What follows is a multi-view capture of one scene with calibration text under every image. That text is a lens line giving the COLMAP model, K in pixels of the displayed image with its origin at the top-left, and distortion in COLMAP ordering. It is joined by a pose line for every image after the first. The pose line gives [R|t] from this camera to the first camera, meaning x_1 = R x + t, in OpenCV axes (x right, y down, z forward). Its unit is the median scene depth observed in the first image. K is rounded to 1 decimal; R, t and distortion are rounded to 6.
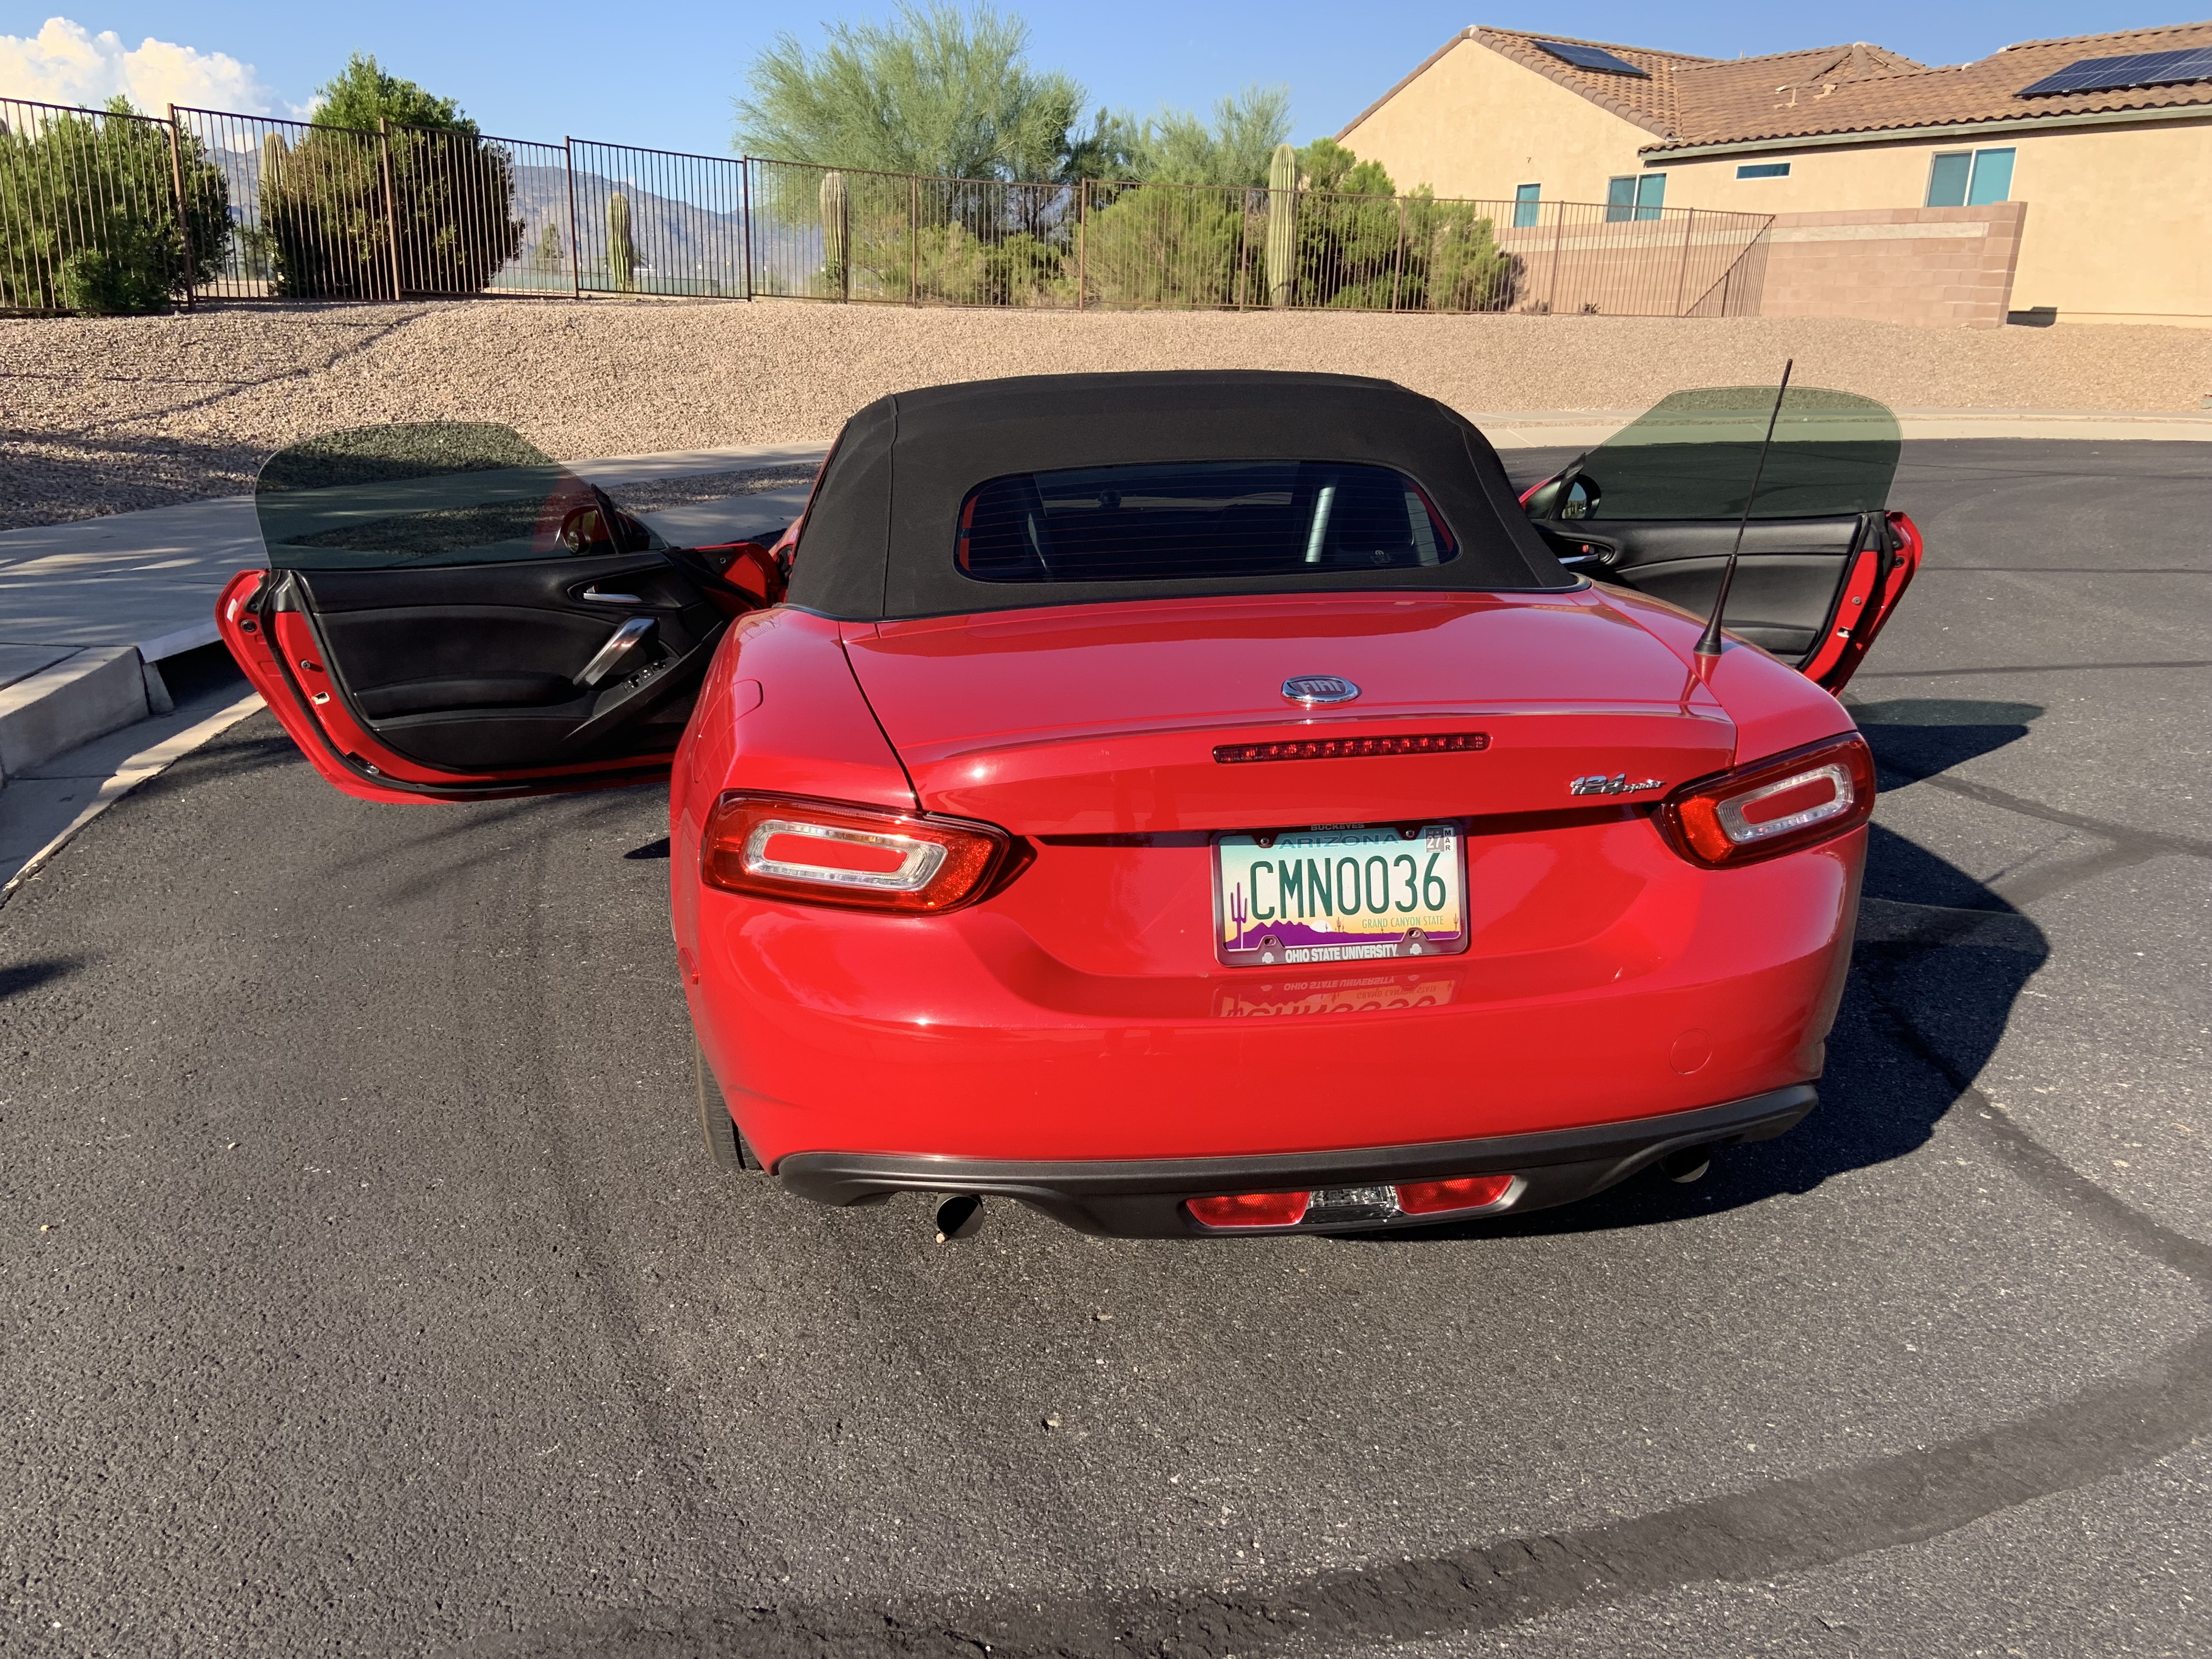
lens RADIAL K [[1686.8, 0, 1060.1], [0, 1686.8, 814.6], [0, 0, 1]] dist [0.175001, -0.218040]
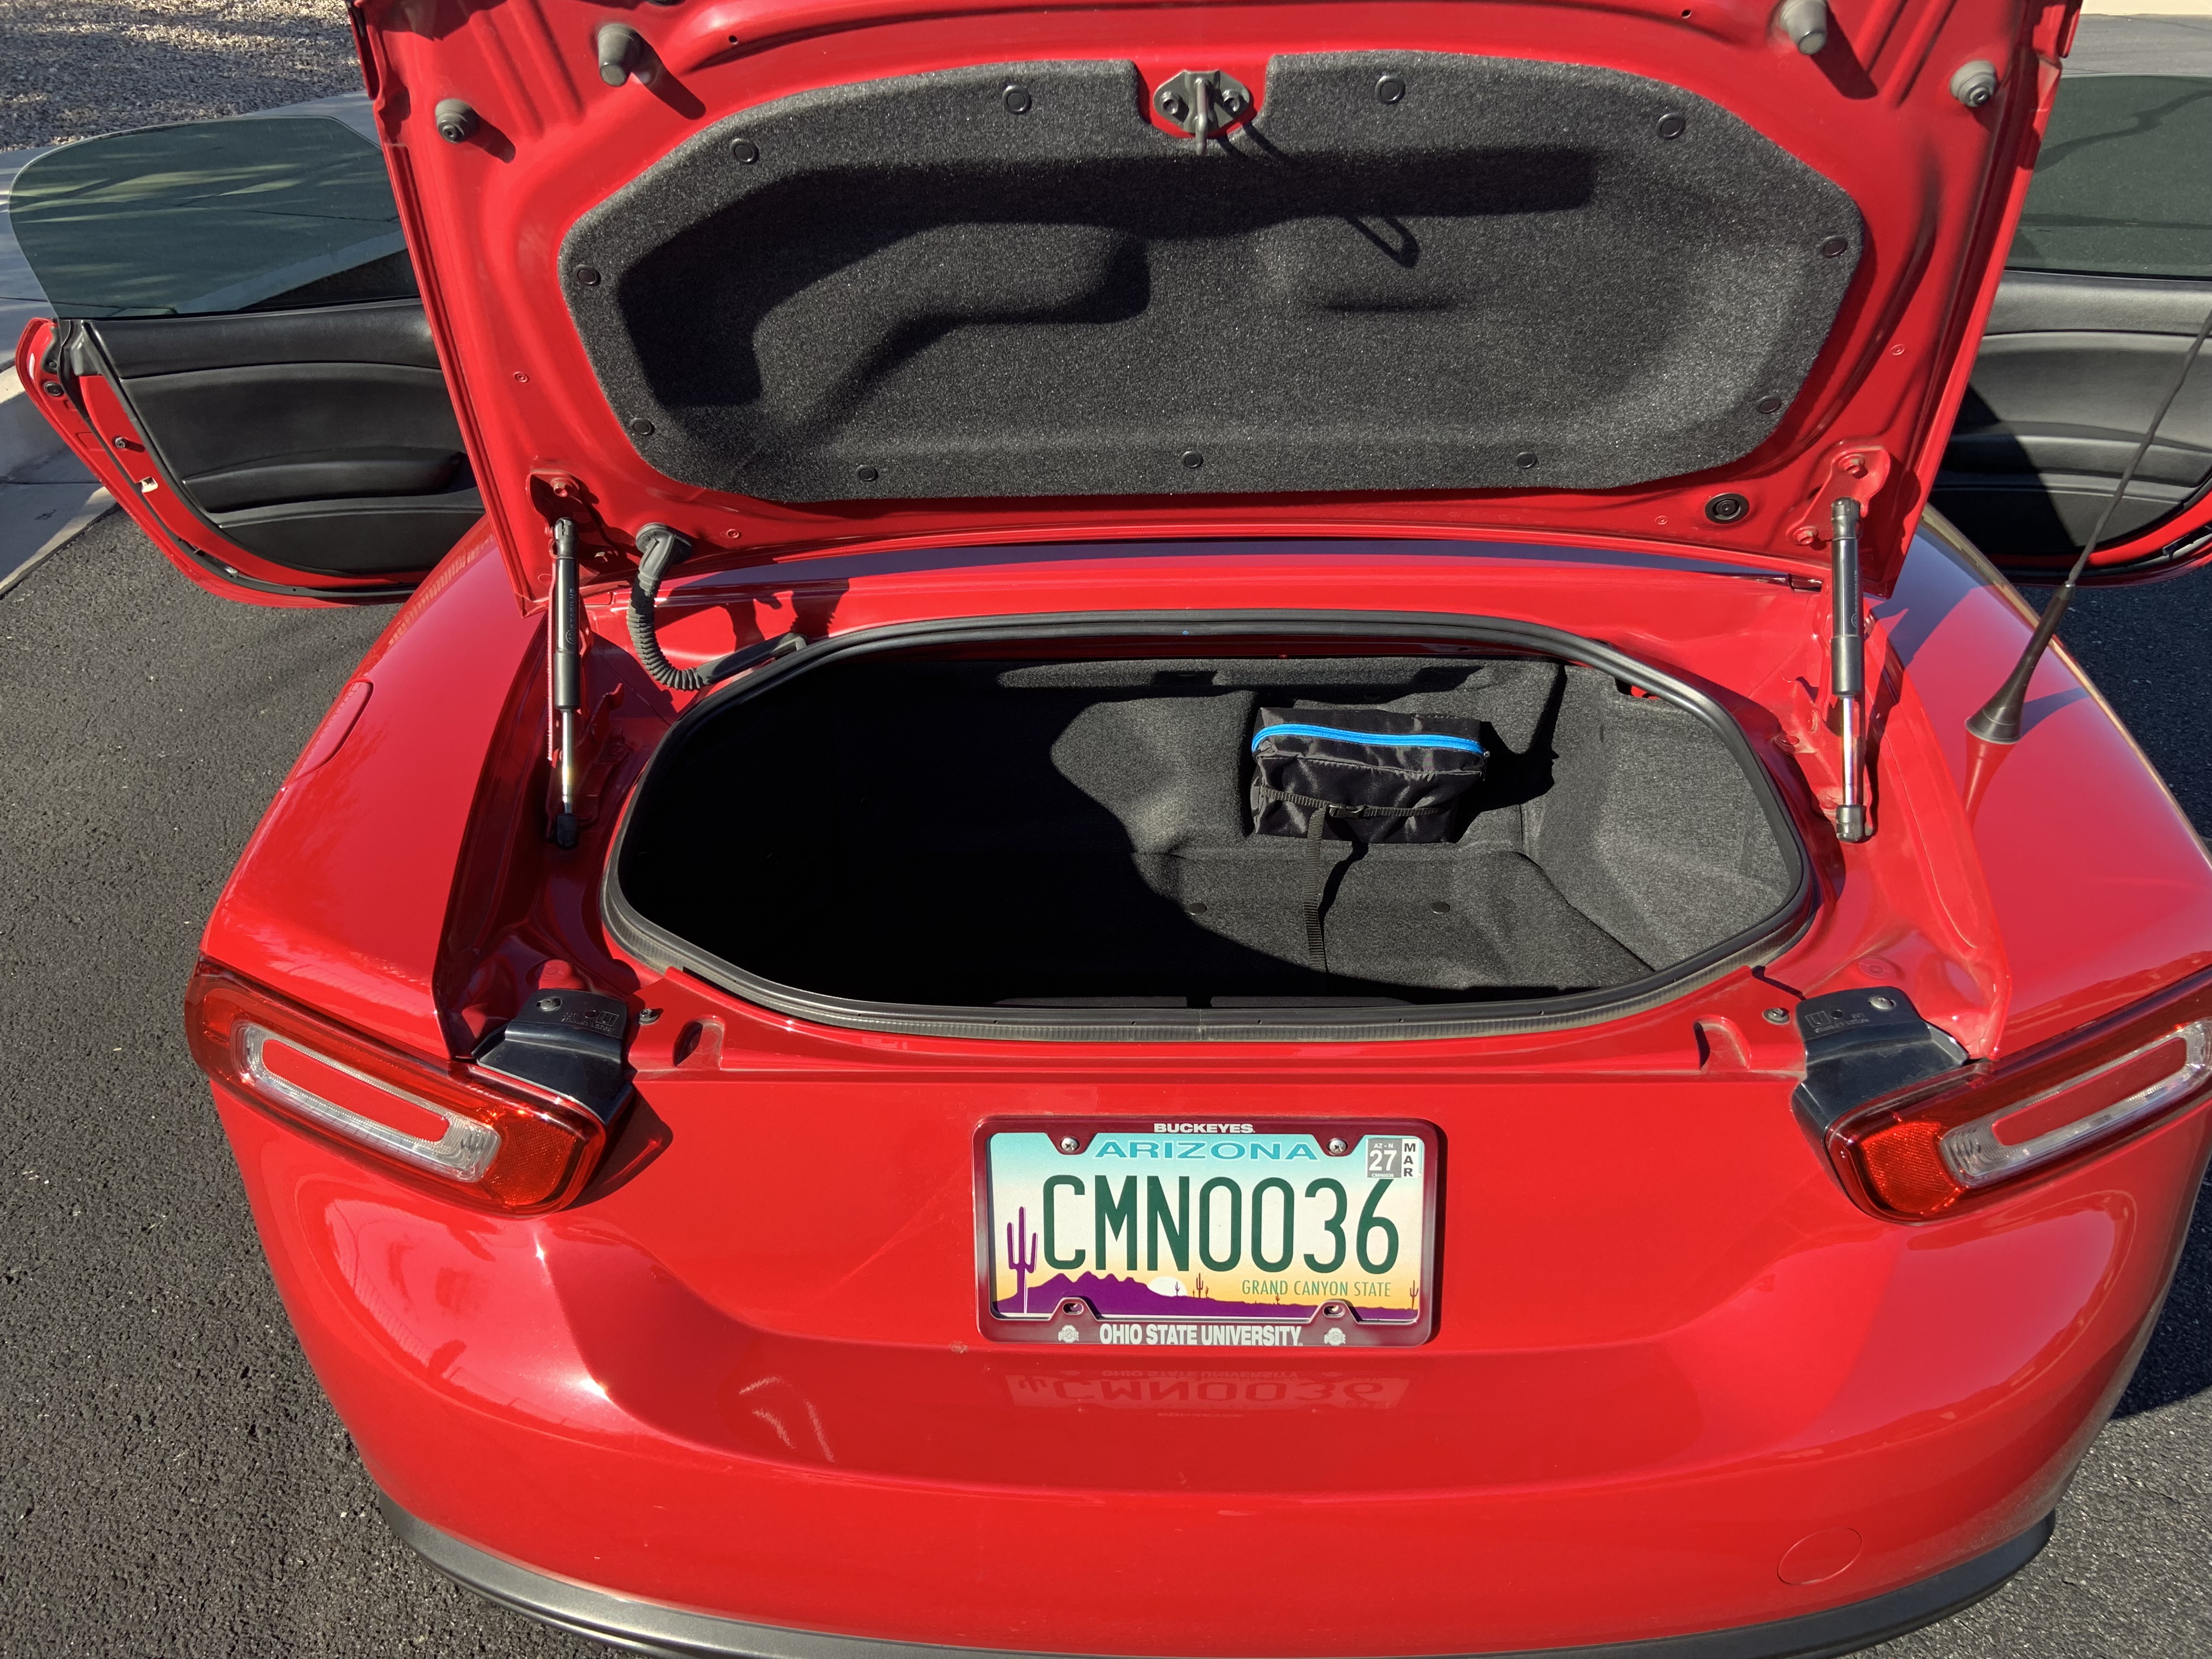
lens RADIAL K [[1686.8, 0, 1060.1], [0, 1686.8, 814.6], [0, 0, 1]] dist [0.175001, -0.218040]
pose [[0.987081, 0.073182, -0.142531, 0.187065], [-0.037909, 0.971006, 0.236029, -0.219816], [0.155671, -0.227577, 0.961236, 0.475614]]
